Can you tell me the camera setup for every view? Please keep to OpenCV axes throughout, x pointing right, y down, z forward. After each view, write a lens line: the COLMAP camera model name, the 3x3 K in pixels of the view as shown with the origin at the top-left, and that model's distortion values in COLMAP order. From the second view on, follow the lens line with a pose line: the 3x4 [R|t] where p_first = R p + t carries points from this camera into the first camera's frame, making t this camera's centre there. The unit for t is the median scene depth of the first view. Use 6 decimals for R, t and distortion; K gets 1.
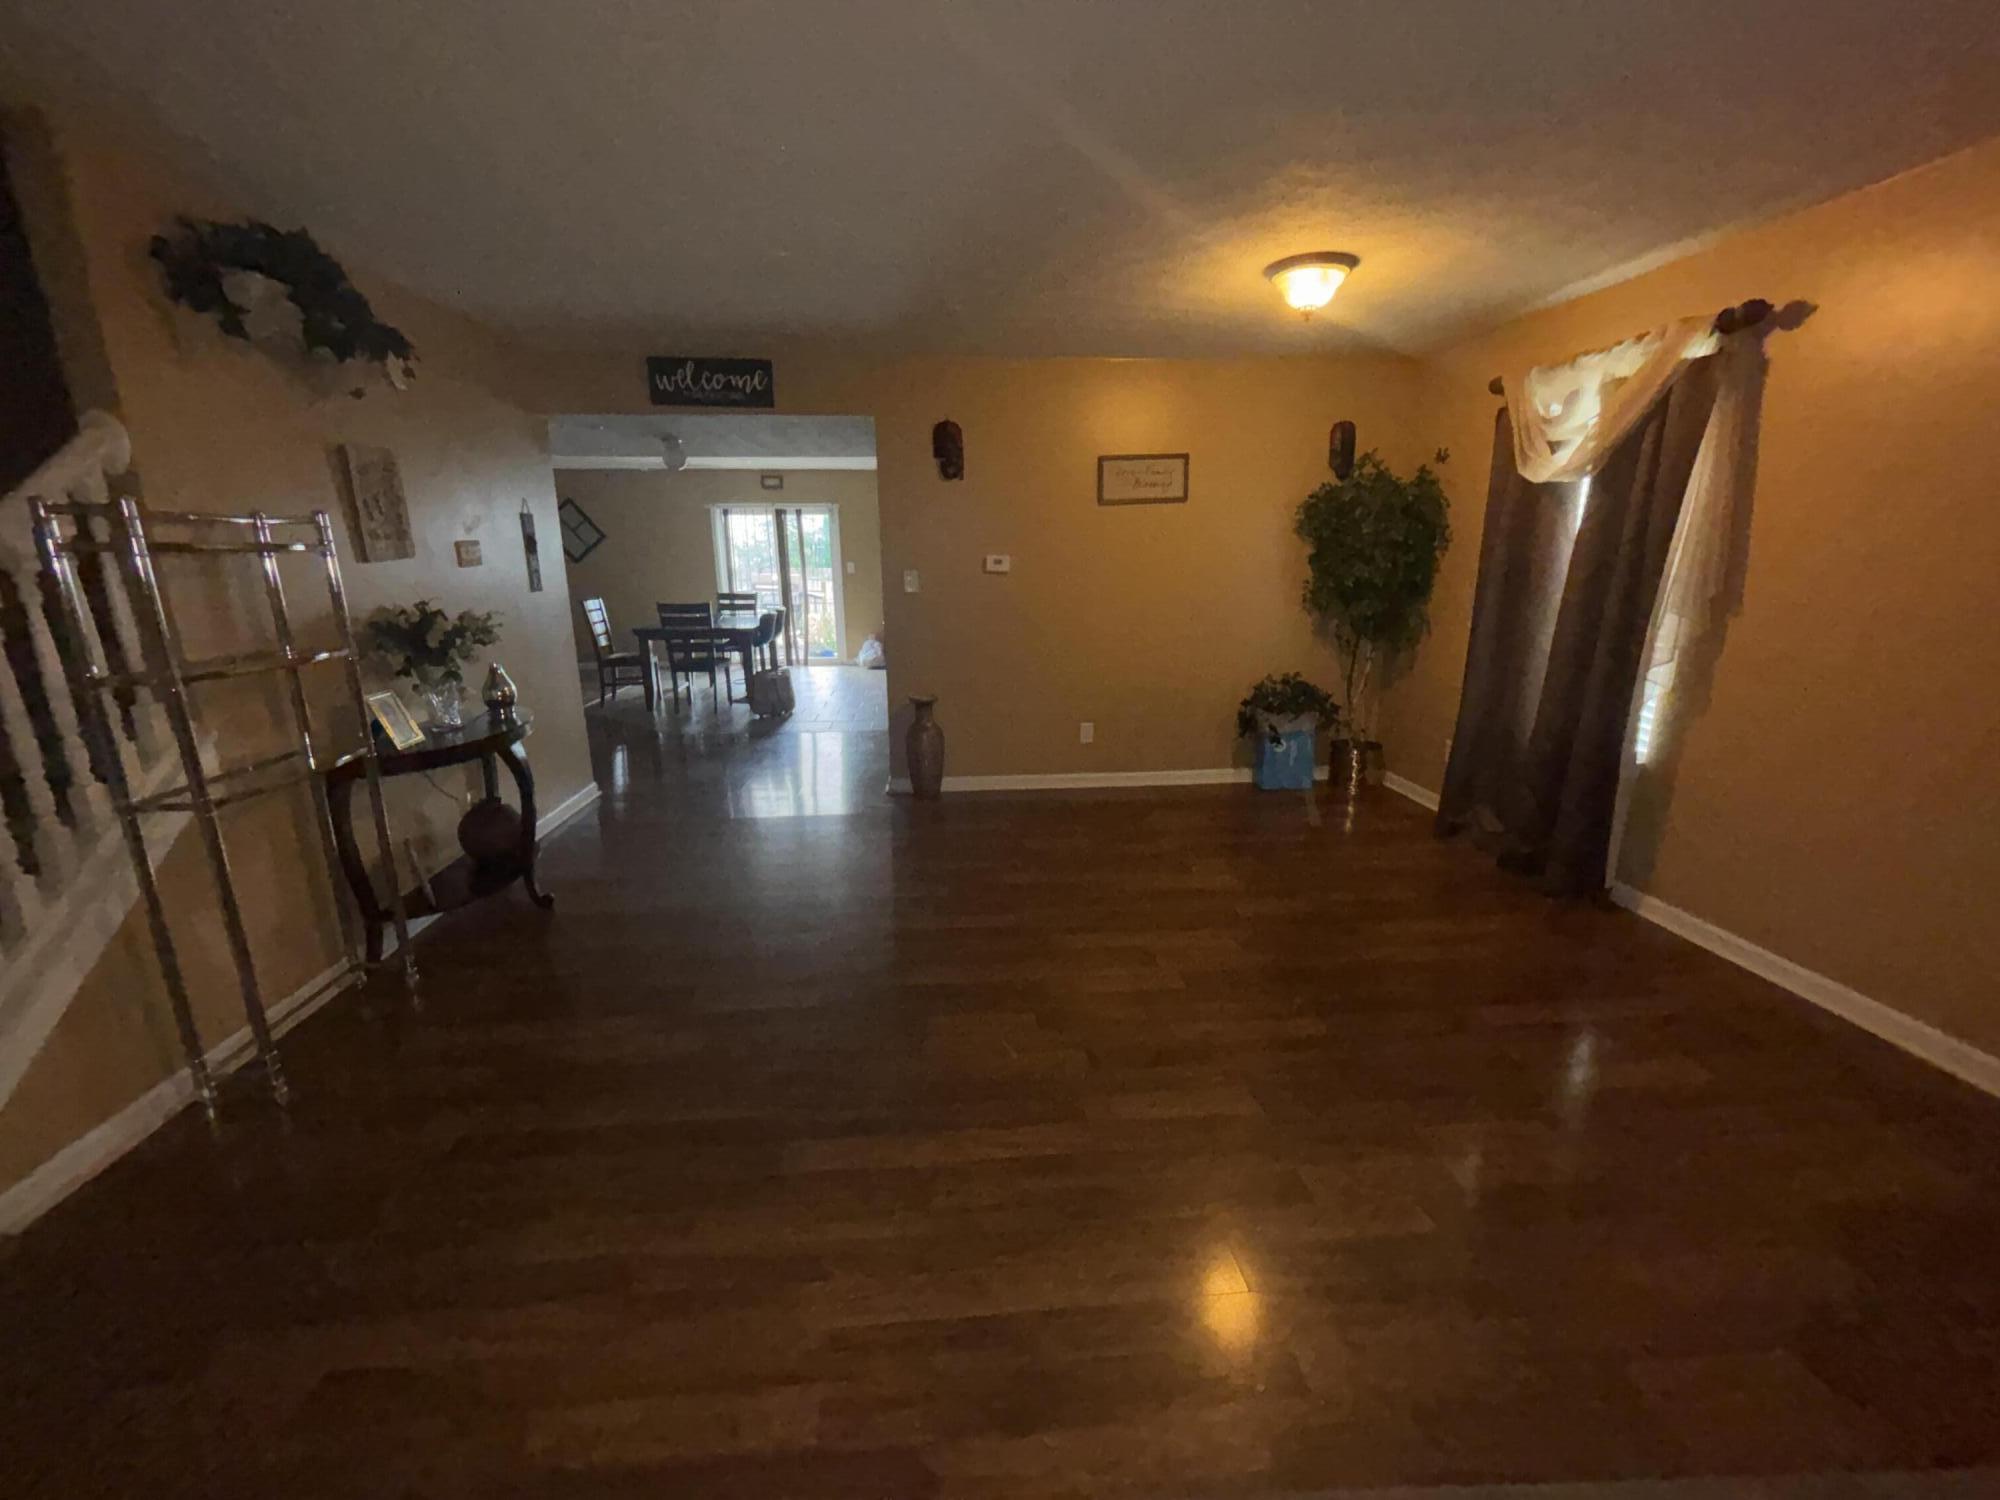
lens RADIAL K [[803.6, 0, 993.2], [0, 803.6, 750.7], [0, 0, 1]] dist [-0.003397, -0.000201]
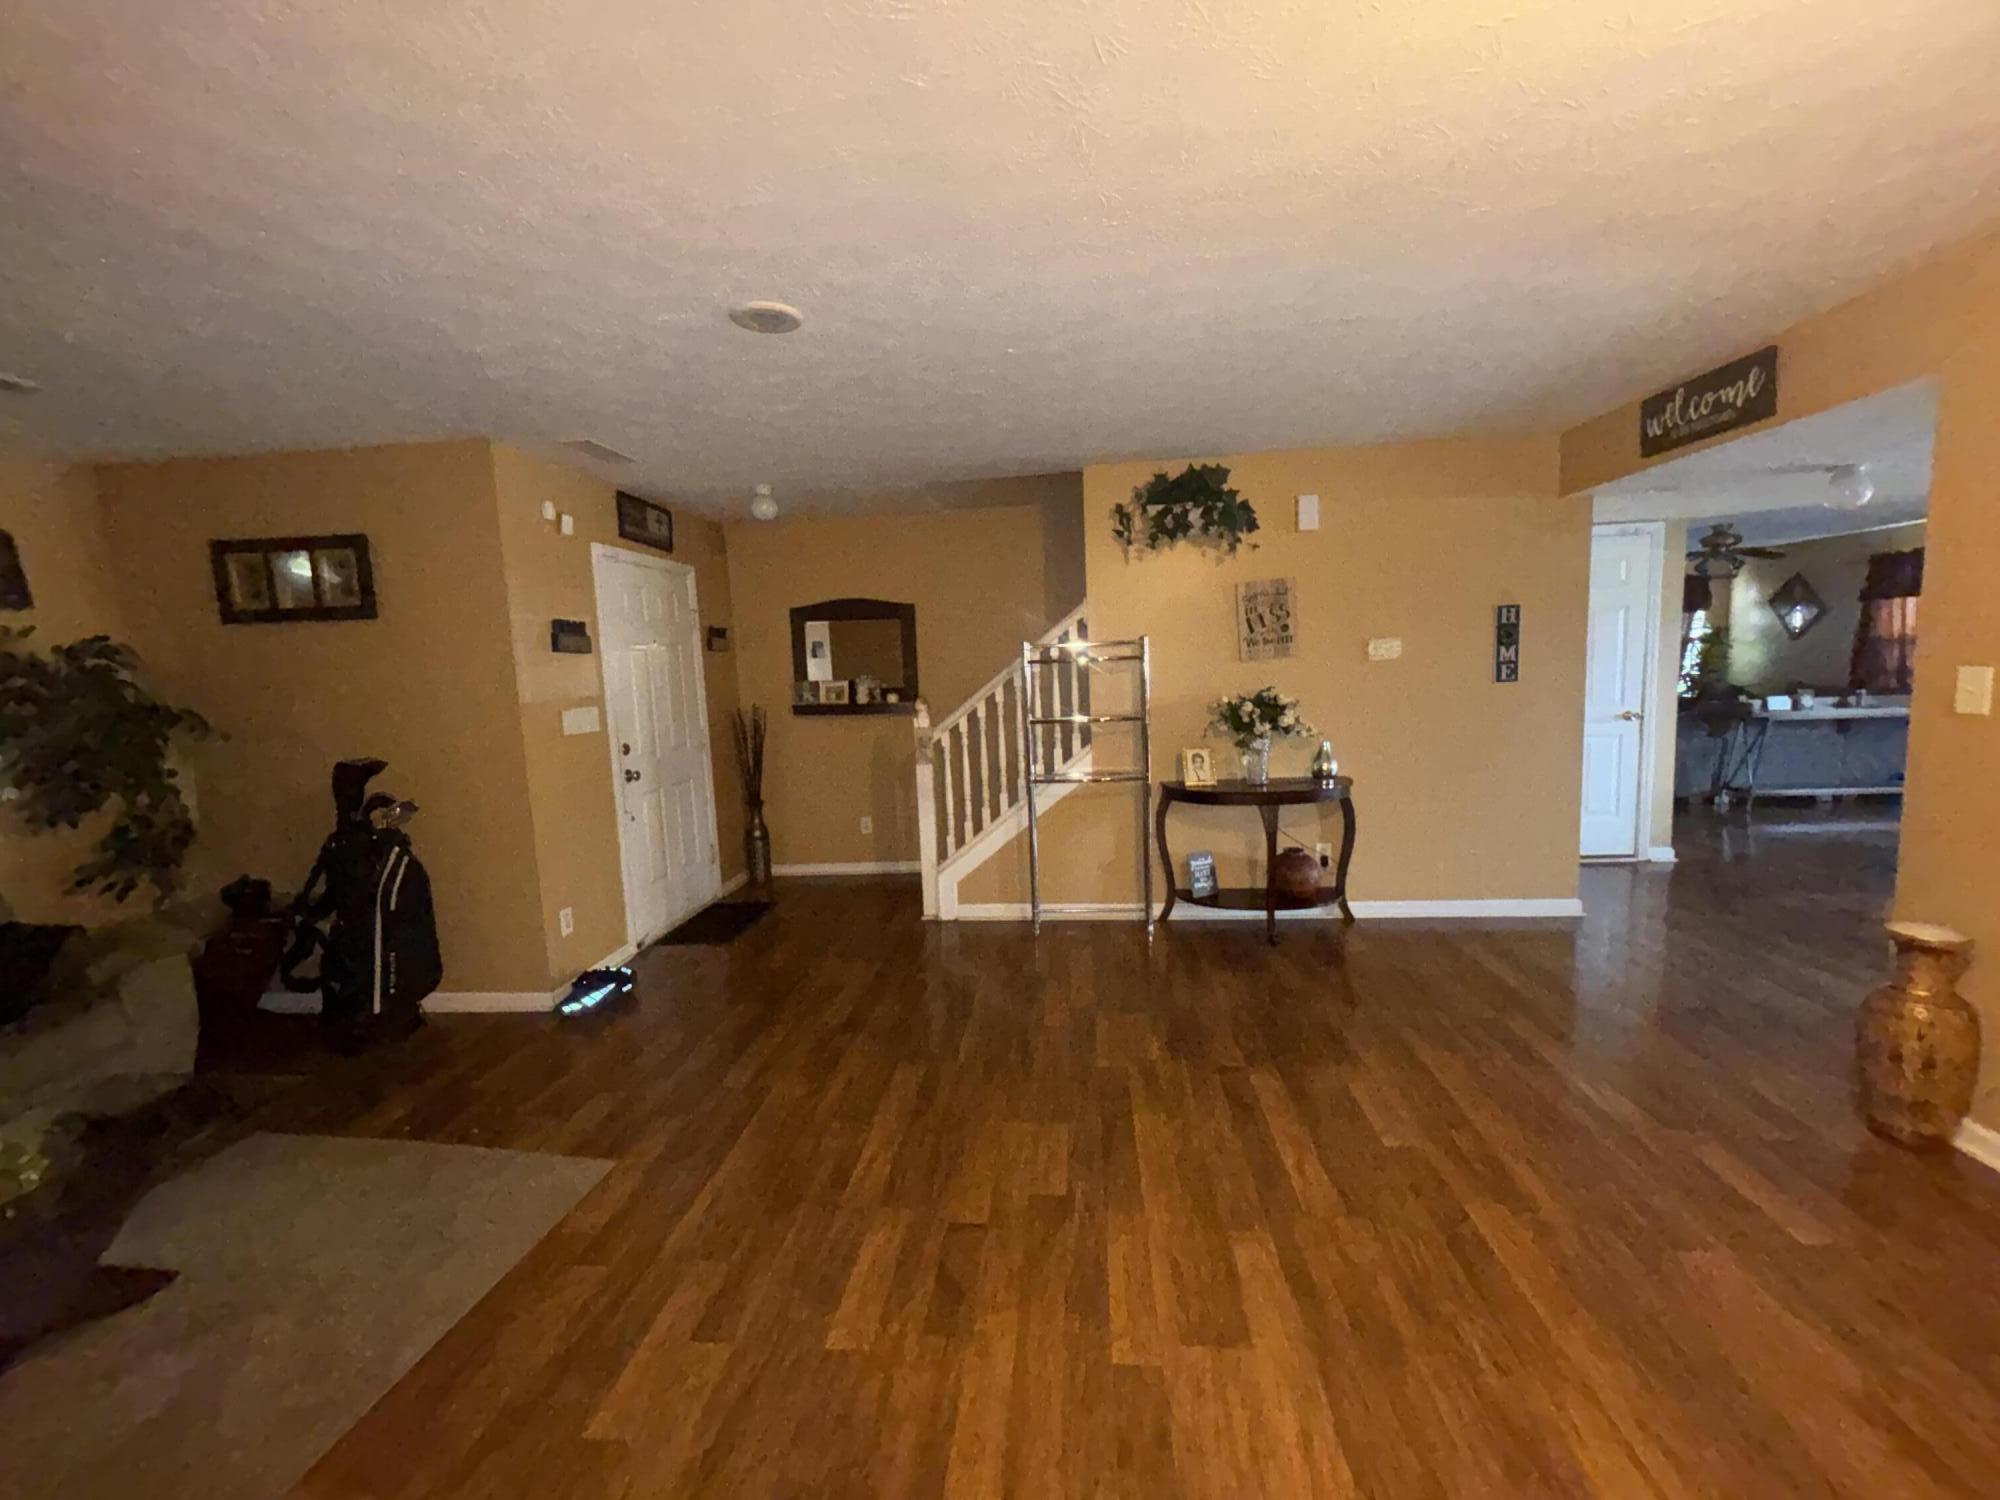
lens RADIAL K [[803.6, 0, 995.0], [0, 803.6, 750.2], [0, 0, 1]] dist [-0.003397, -0.000201]
pose [[-0.186637, 0.124046, -0.974566, 0.508027], [-0.192471, 0.968156, 0.160090, -0.155664], [0.963391, 0.217454, -0.156818, 0.572872]]
